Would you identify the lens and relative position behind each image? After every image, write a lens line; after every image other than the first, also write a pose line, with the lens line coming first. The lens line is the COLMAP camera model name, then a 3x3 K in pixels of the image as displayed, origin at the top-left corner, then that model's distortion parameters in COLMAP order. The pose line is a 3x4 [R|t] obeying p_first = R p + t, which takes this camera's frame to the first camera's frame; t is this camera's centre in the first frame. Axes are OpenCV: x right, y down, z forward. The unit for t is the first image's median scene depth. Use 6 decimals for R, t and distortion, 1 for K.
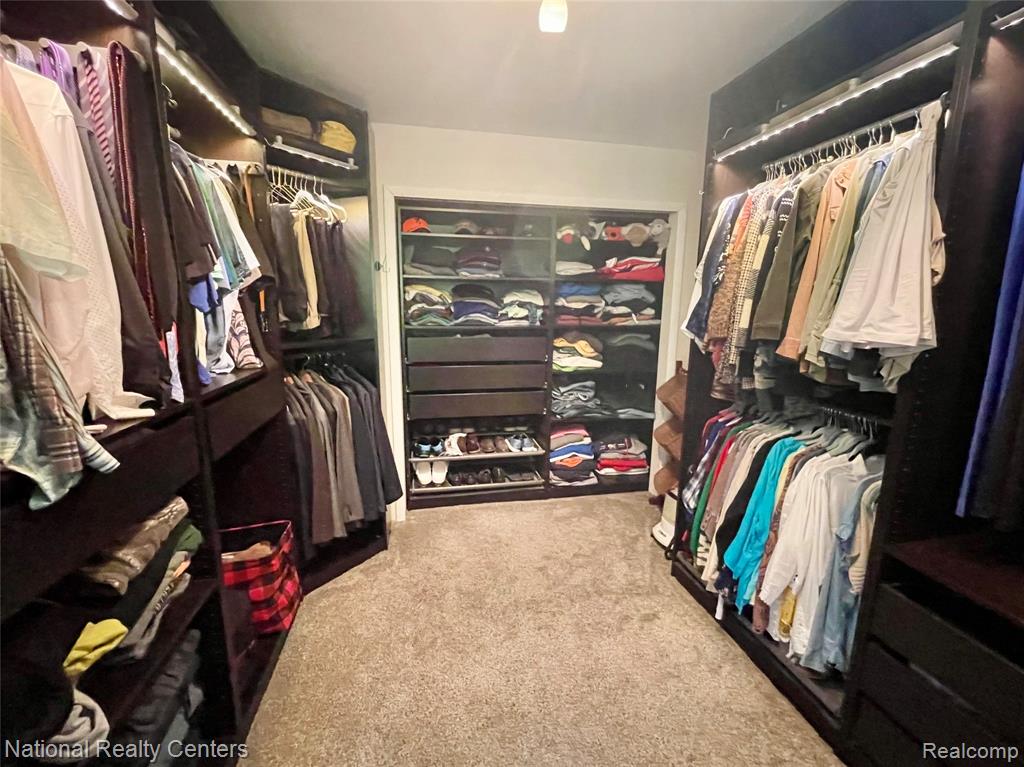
lens RADIAL K [[442.9, 0, 512.0], [0, 442.9, 383.5], [0, 0, 1]] dist [-0.003088, -0.000663]
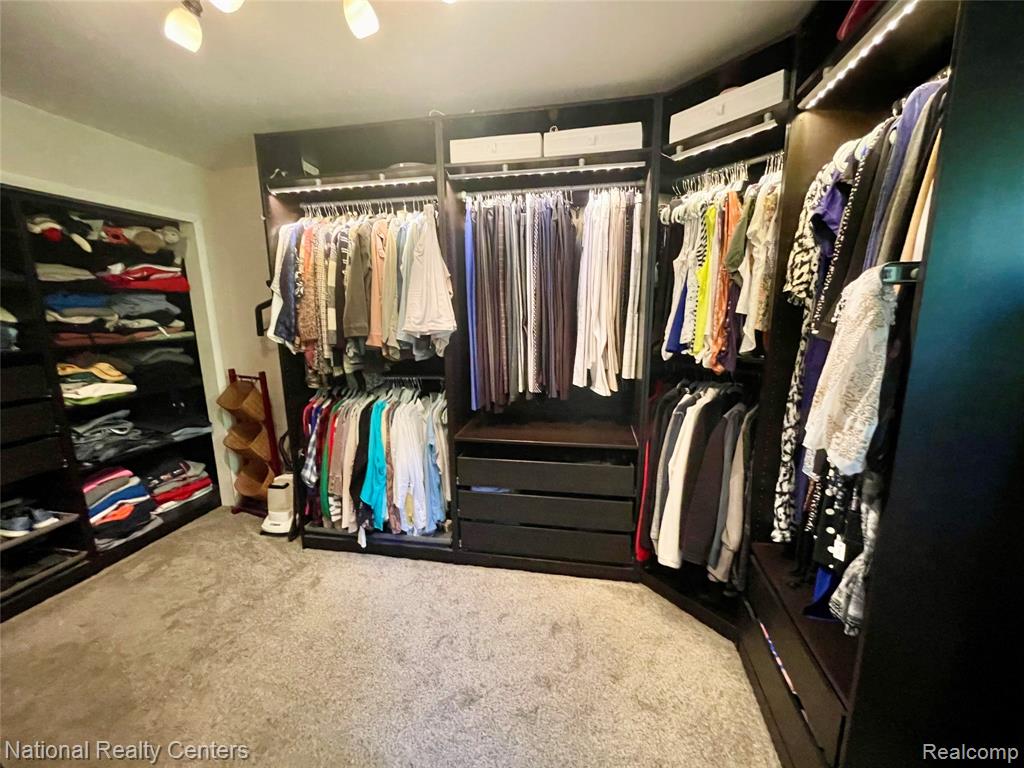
lens RADIAL K [[414.0, 0, 512.3], [0, 414.0, 385.4], [0, 0, 1]] dist [-0.001944, -0.000760]
pose [[0.368261, -0.184966, 0.911138, -0.269308], [0.189225, 0.974409, 0.121330, -0.006763], [-0.910262, 0.127729, 0.393837, 0.023376]]
